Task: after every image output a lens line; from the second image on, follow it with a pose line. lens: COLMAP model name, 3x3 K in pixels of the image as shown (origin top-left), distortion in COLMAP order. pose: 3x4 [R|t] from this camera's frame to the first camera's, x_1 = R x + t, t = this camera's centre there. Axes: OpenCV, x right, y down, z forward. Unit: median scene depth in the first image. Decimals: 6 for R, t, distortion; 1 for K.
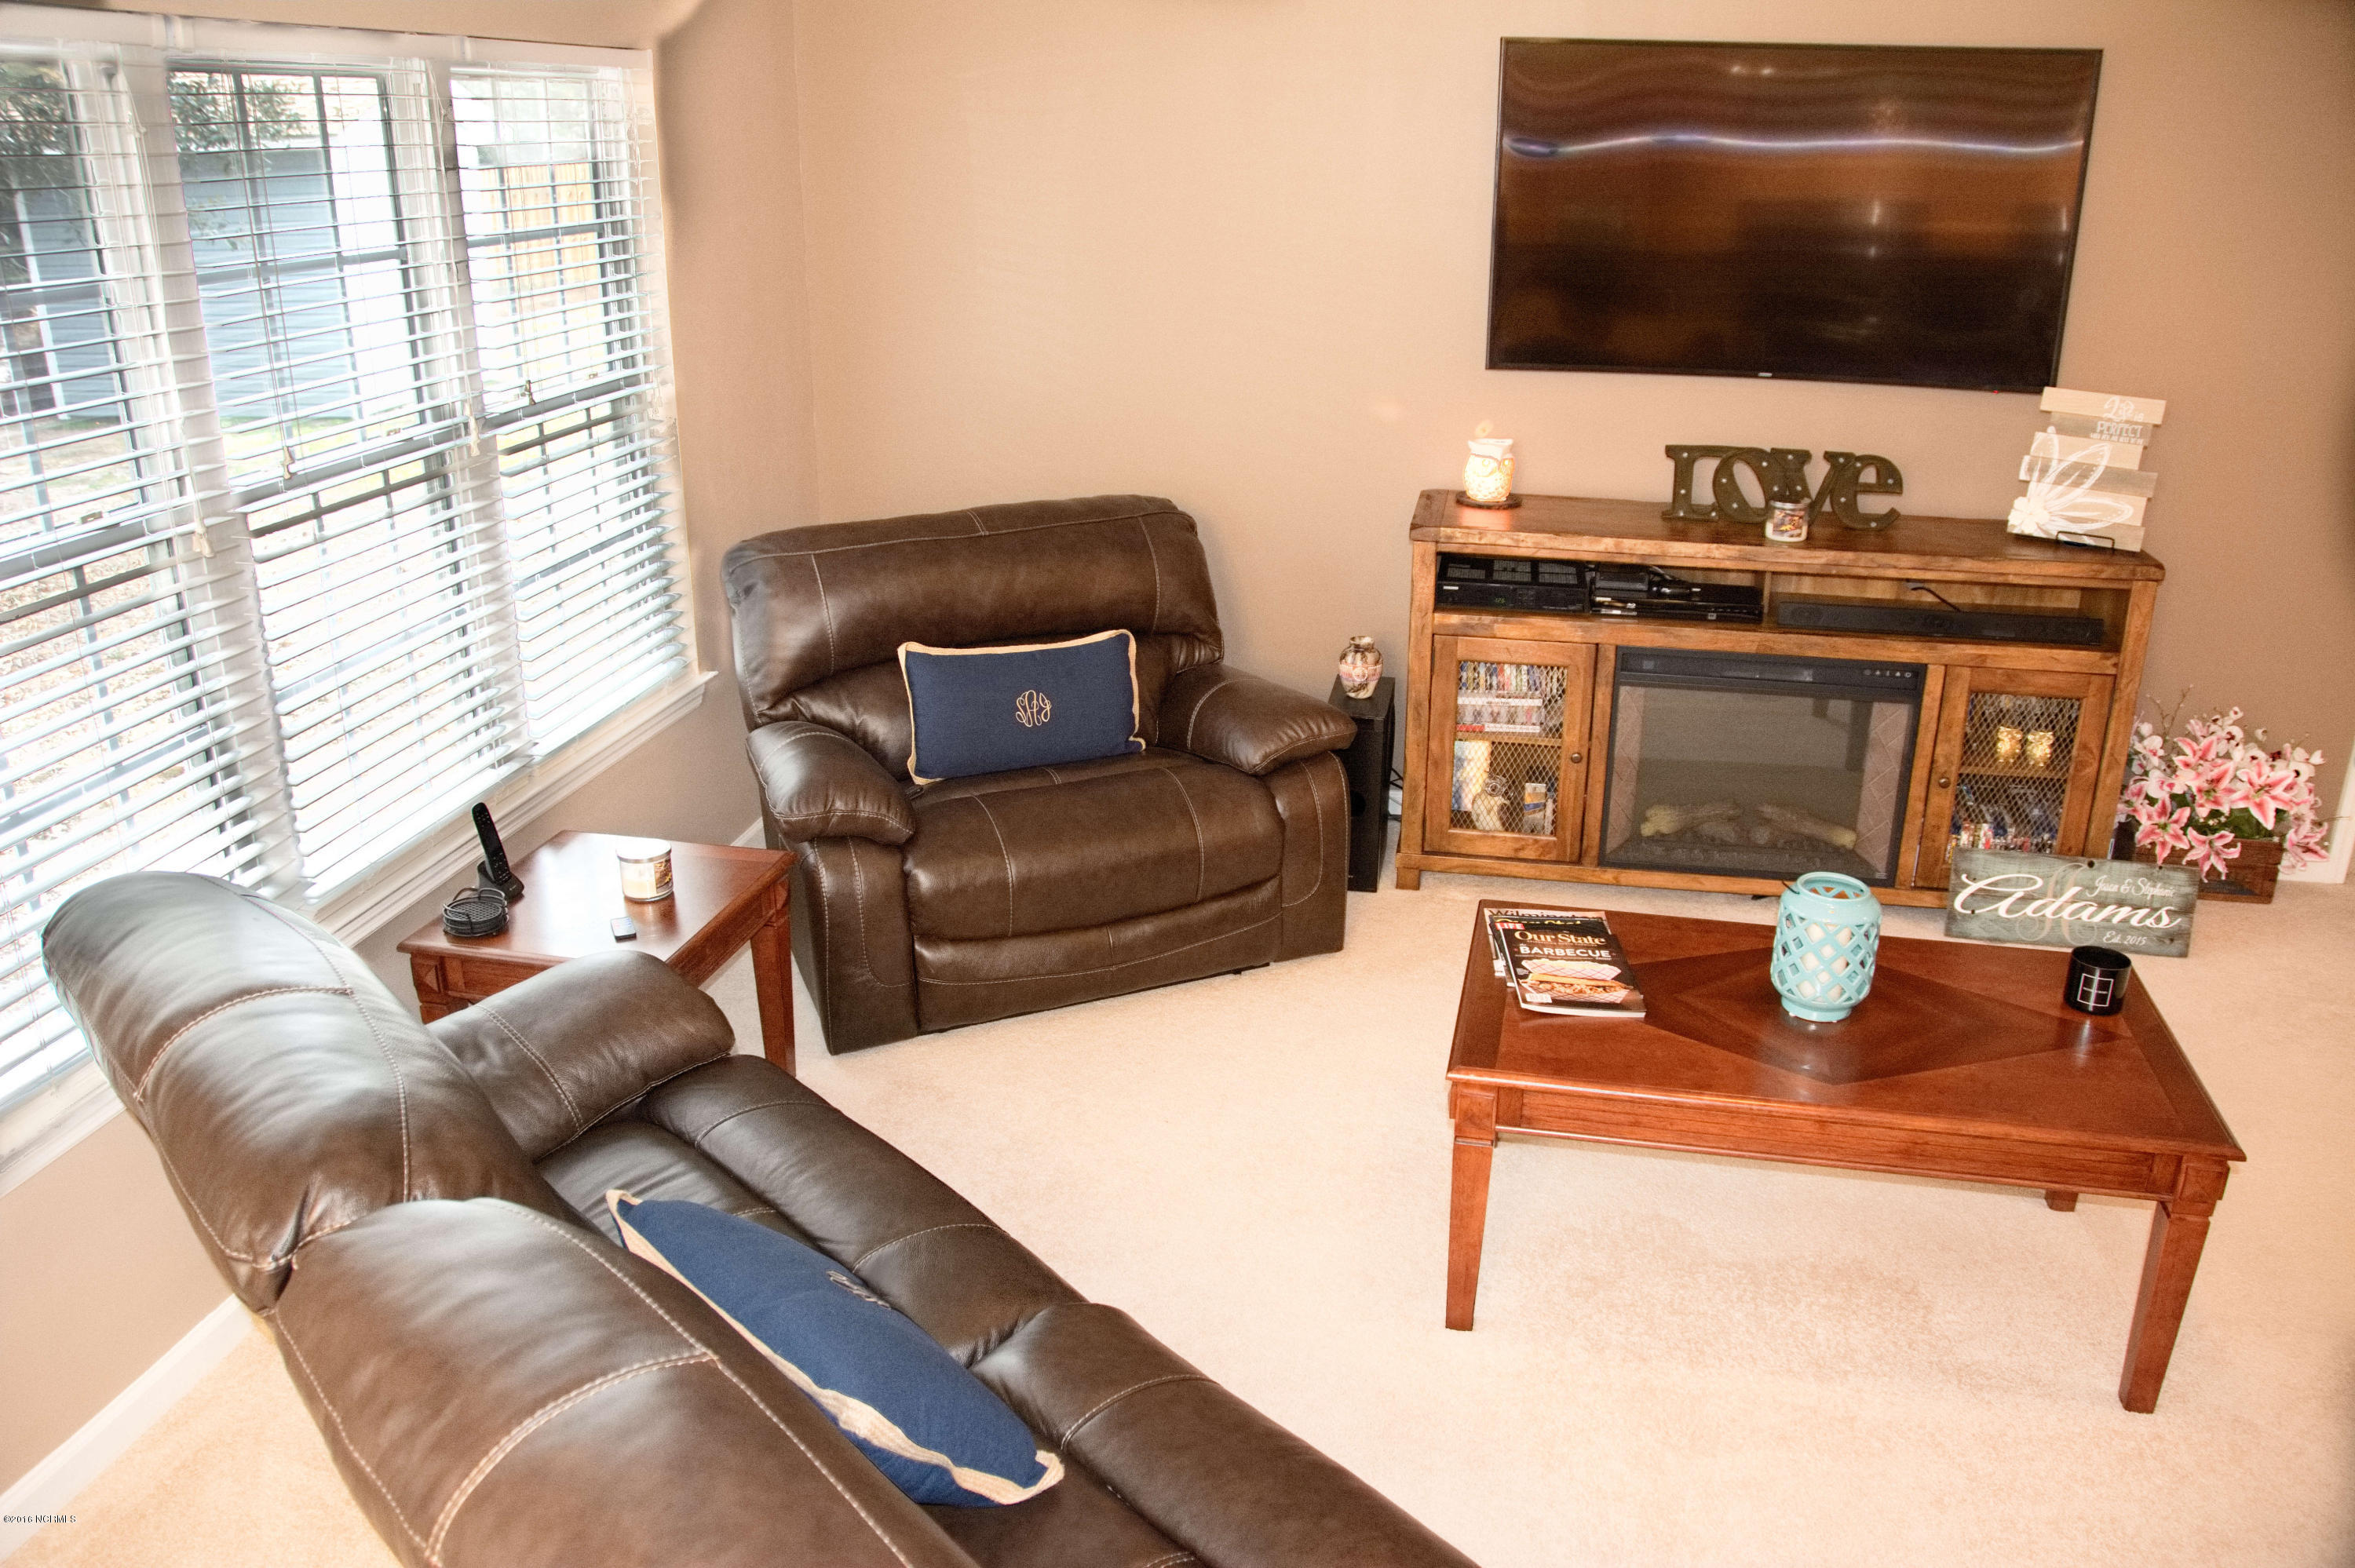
lens RADIAL K [[1823.0, 0, 1187.0], [0, 1823.0, 780.5], [0, 0, 1]] dist [-0.094739, 0.002783]
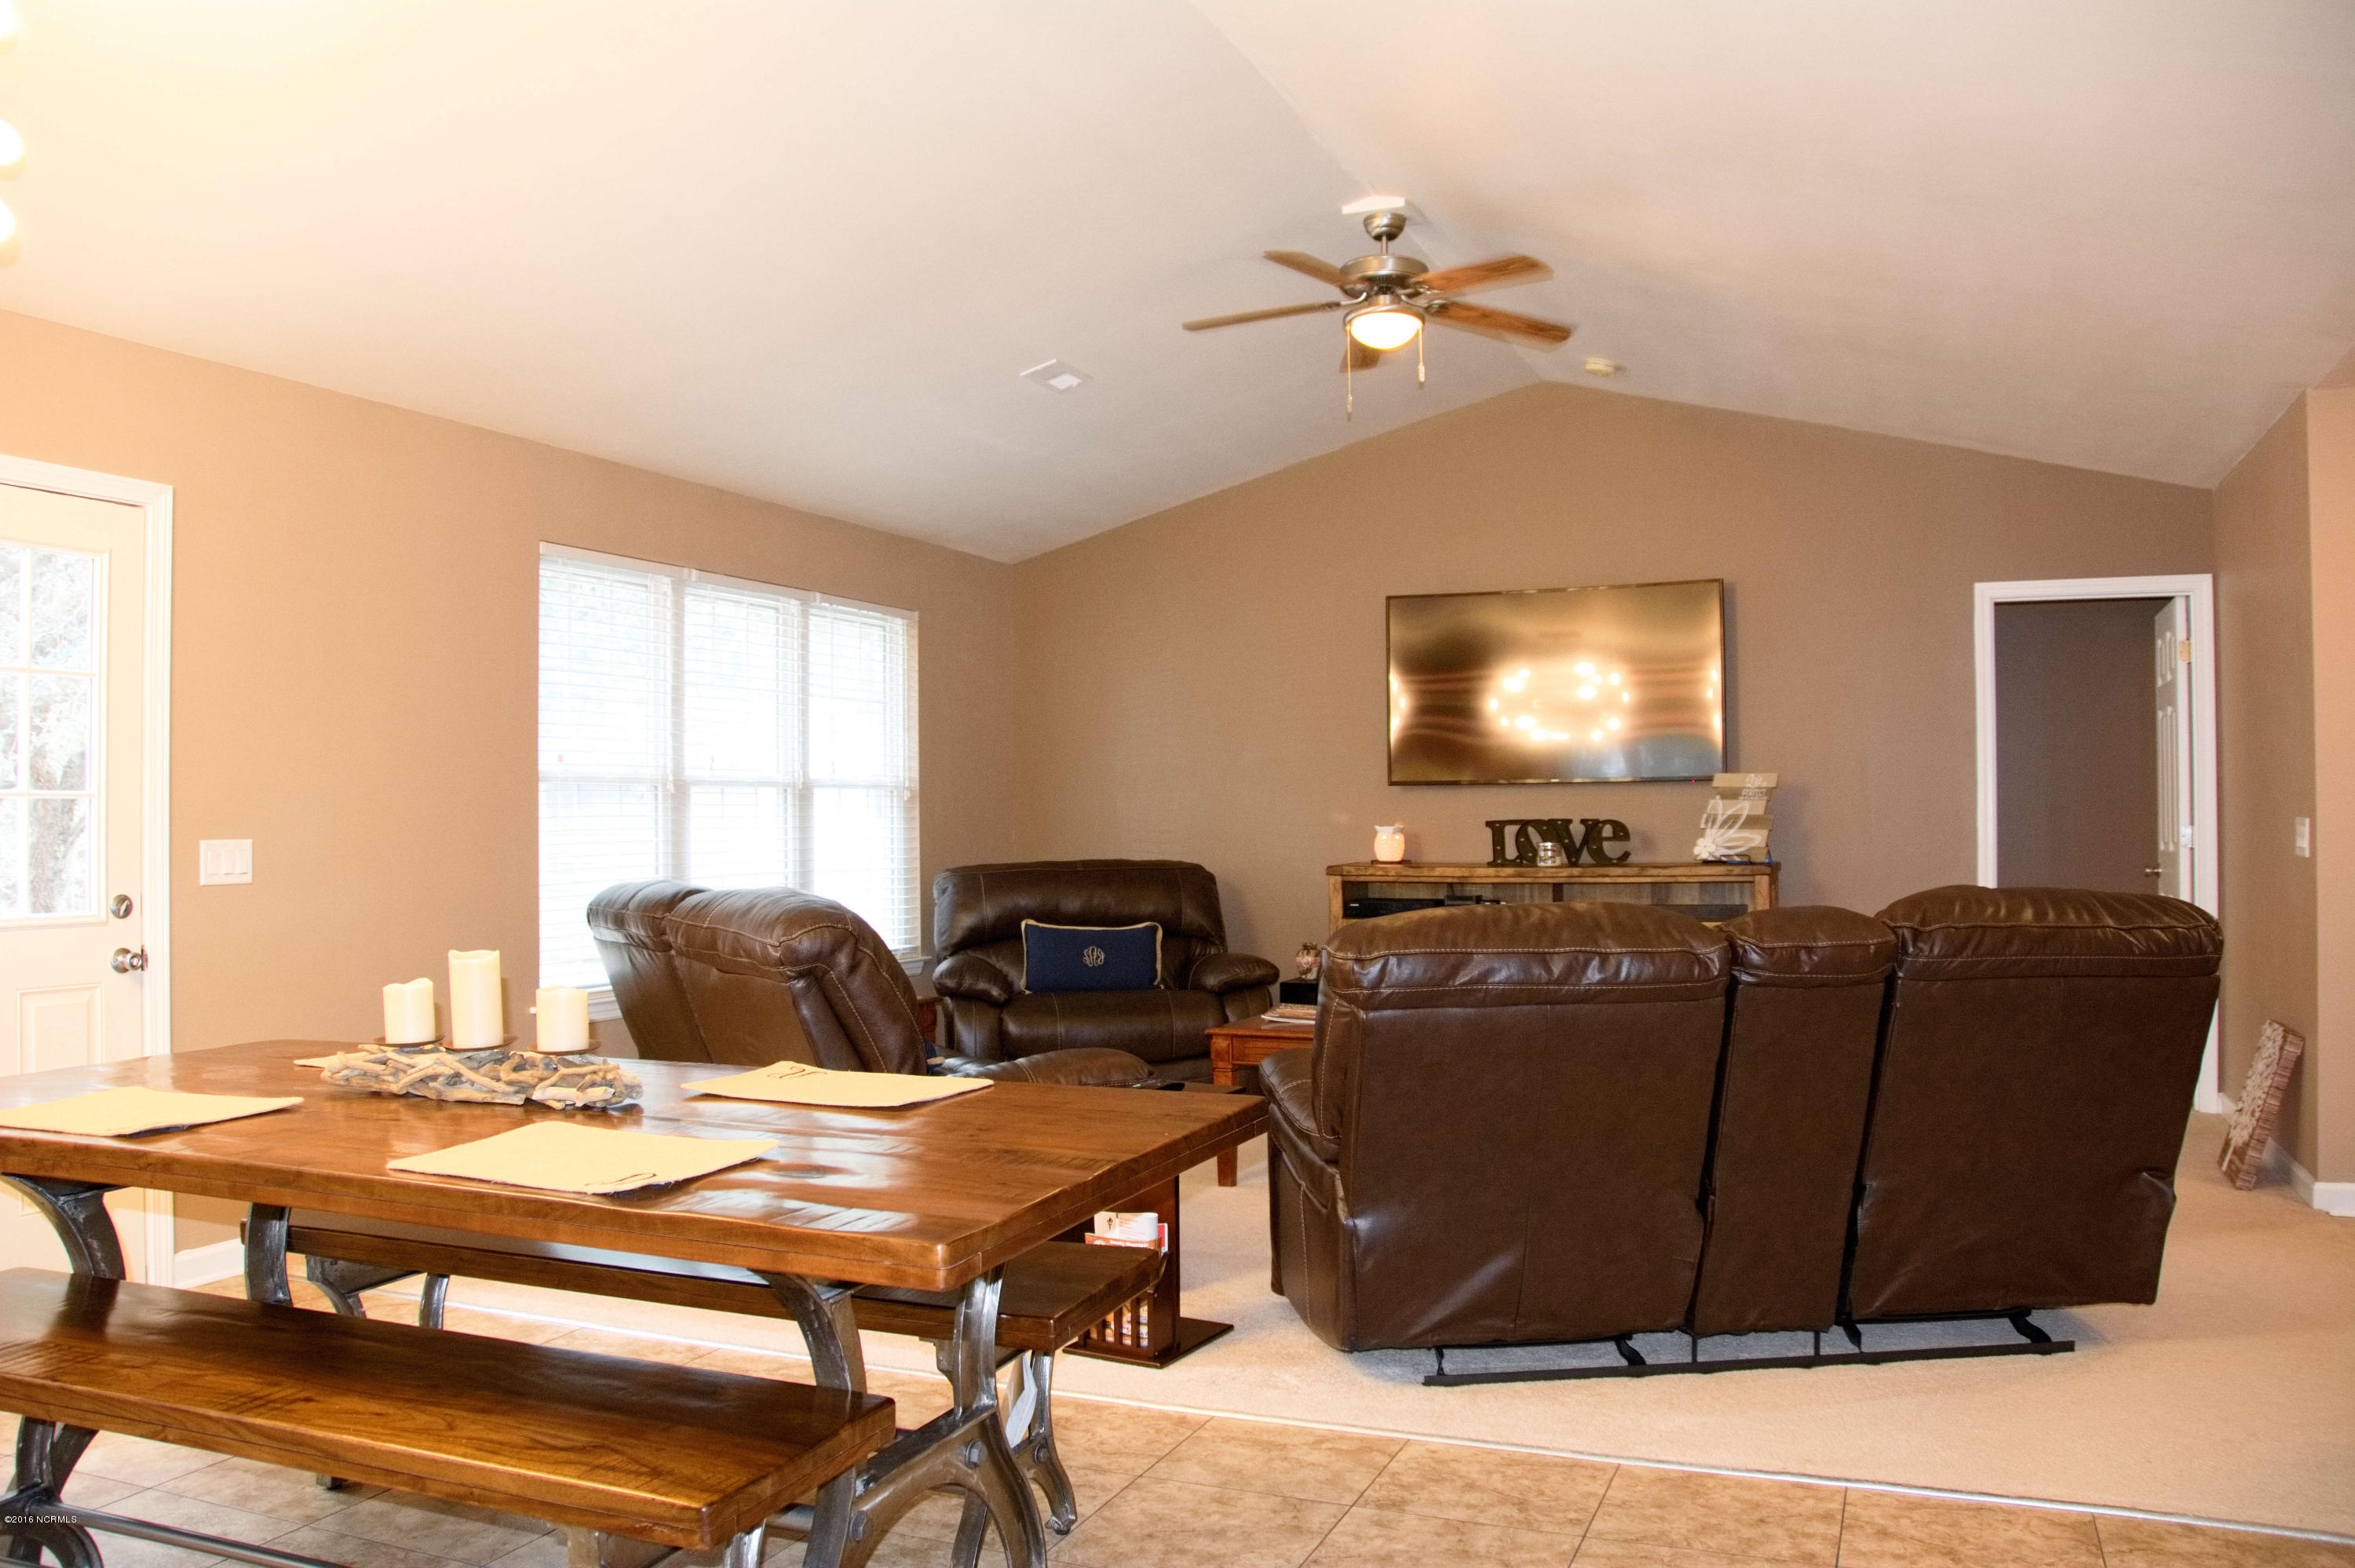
lens RADIAL K [[1823.0, 0, 1173.1], [0, 1823.0, 788.7], [0, 0, 1]] dist [-0.094739, 0.002783]
pose [[0.976247, -0.024746, -0.215244, 0.356425], [-0.052617, 0.936636, -0.346329, 0.393974], [0.210175, 0.349428, 0.913086, -0.617923]]
